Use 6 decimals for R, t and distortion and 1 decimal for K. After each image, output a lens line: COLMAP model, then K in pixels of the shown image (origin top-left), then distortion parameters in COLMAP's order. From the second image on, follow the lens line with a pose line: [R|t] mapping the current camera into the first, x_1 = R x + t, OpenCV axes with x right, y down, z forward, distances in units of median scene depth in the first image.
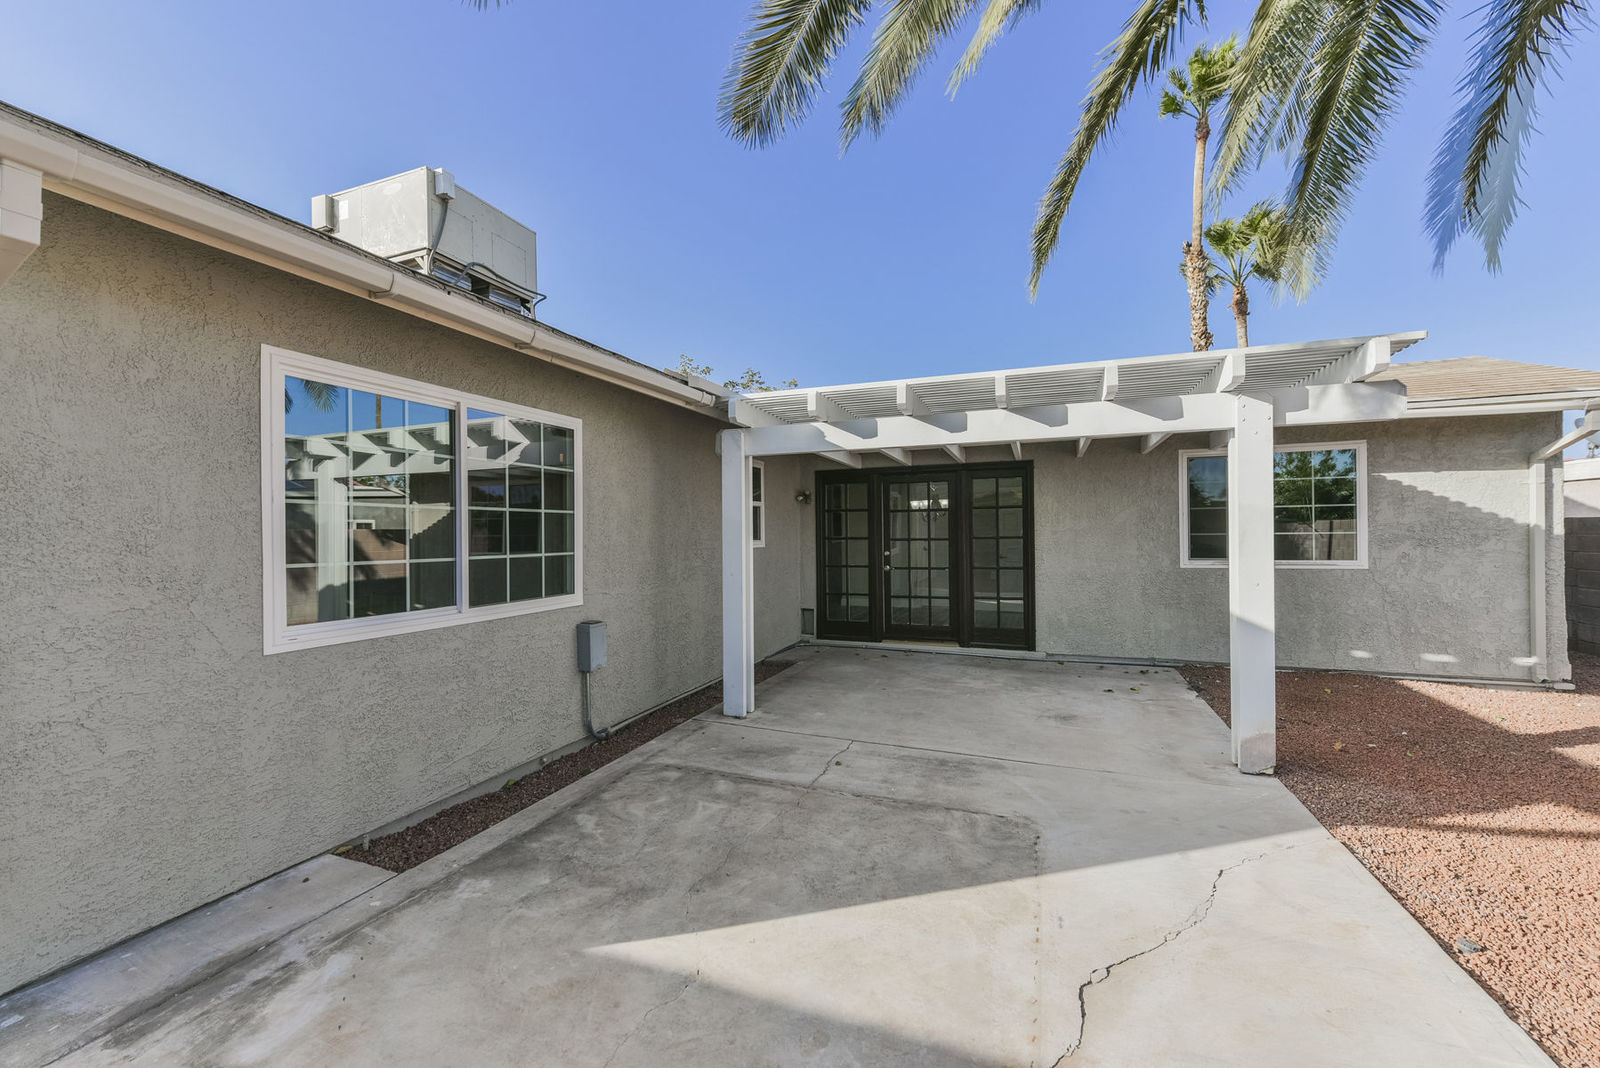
lens RADIAL K [[643.7, 0, 805.5], [0, 643.7, 535.0], [0, 0, 1]] dist [0.009987, -0.000029]
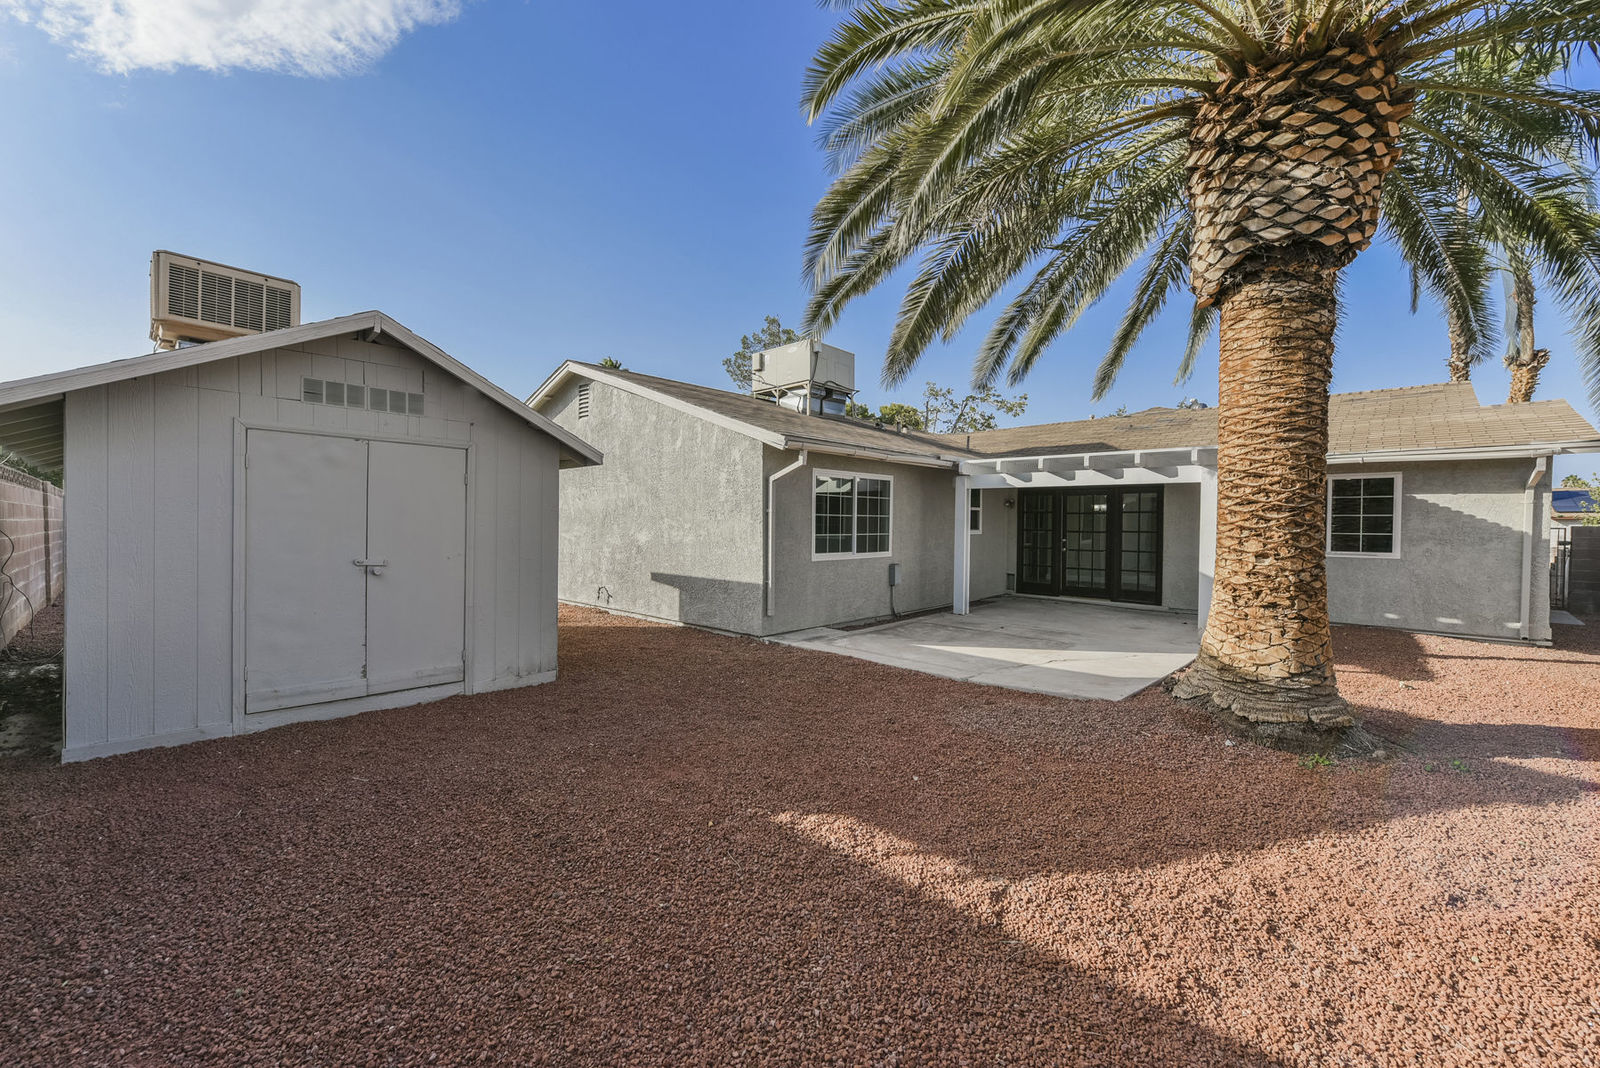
lens RADIAL K [[643.7, 0, 805.5], [0, 643.7, 535.0], [0, 0, 1]] dist [0.009987, -0.000029]
pose [[0.931070, 0.025778, -0.363929, 0.150815], [-0.018831, 0.999567, 0.022625, -0.010951], [0.364354, -0.014212, 0.931152, -0.928960]]
